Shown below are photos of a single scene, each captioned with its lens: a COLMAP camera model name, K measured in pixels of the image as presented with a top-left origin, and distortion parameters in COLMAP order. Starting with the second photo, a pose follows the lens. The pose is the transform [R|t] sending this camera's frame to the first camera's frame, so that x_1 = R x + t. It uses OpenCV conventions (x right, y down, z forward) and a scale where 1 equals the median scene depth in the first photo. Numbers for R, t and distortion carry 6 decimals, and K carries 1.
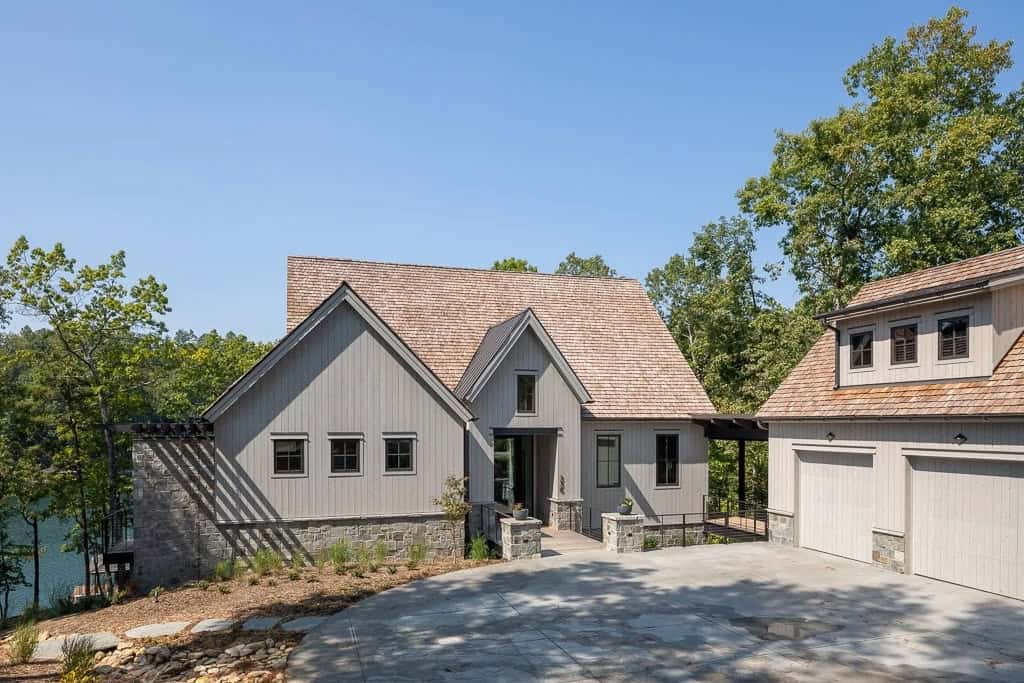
lens RADIAL K [[729.3, 0, 512.8], [0, 729.3, 409.4], [0, 0, 1]] dist [-0.004711, 0.003185]
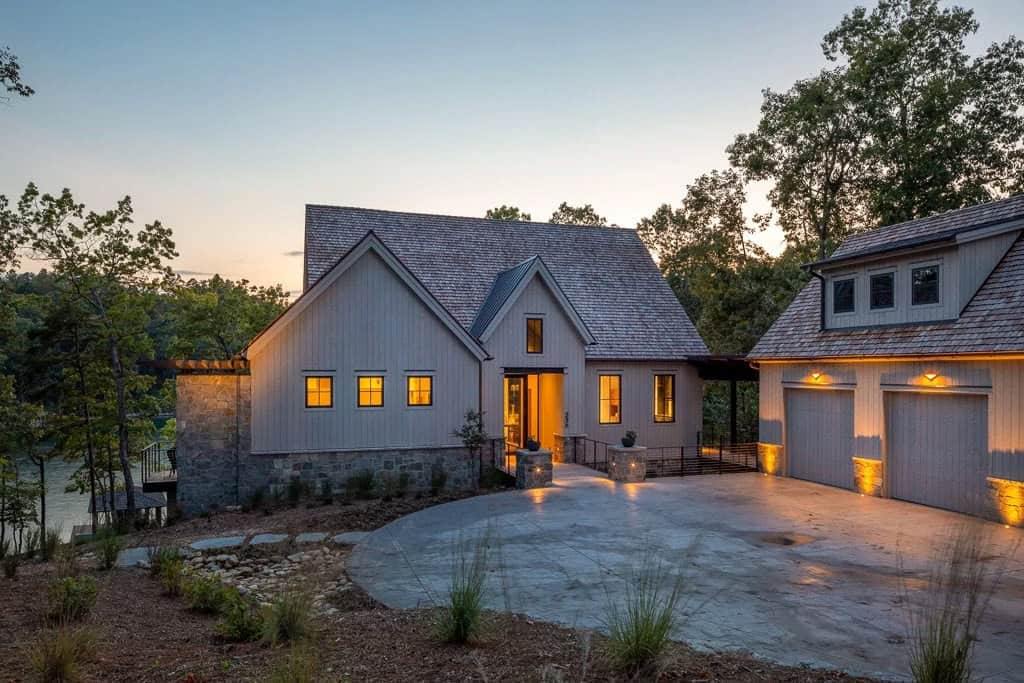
lens RADIAL K [[742.1, 0, 512.0], [0, 742.1, 341.5], [0, 0, 1]] dist [-0.004654, -0.004184]
pose [[0.999749, 0.003809, 0.022071, -0.028764], [-0.003347, 0.999775, -0.020951, 0.007532], [-0.022146, 0.020871, 0.999537, -0.065165]]
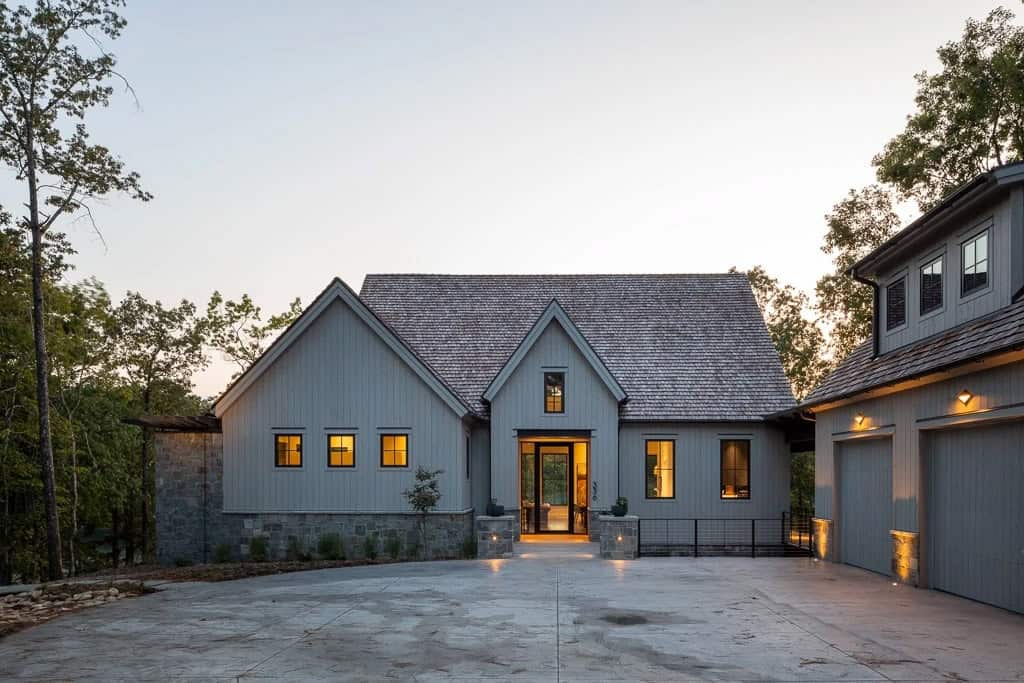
lens RADIAL K [[744.7, 0, 511.9], [0, 744.7, 462.1], [0, 0, 1]] dist [-0.002048, -0.005370]
pose [[0.941170, -0.002167, -0.337926, 0.213972], [-0.000218, 0.999975, -0.007019, 0.054721], [0.337933, 0.006680, 0.941147, 0.071727]]
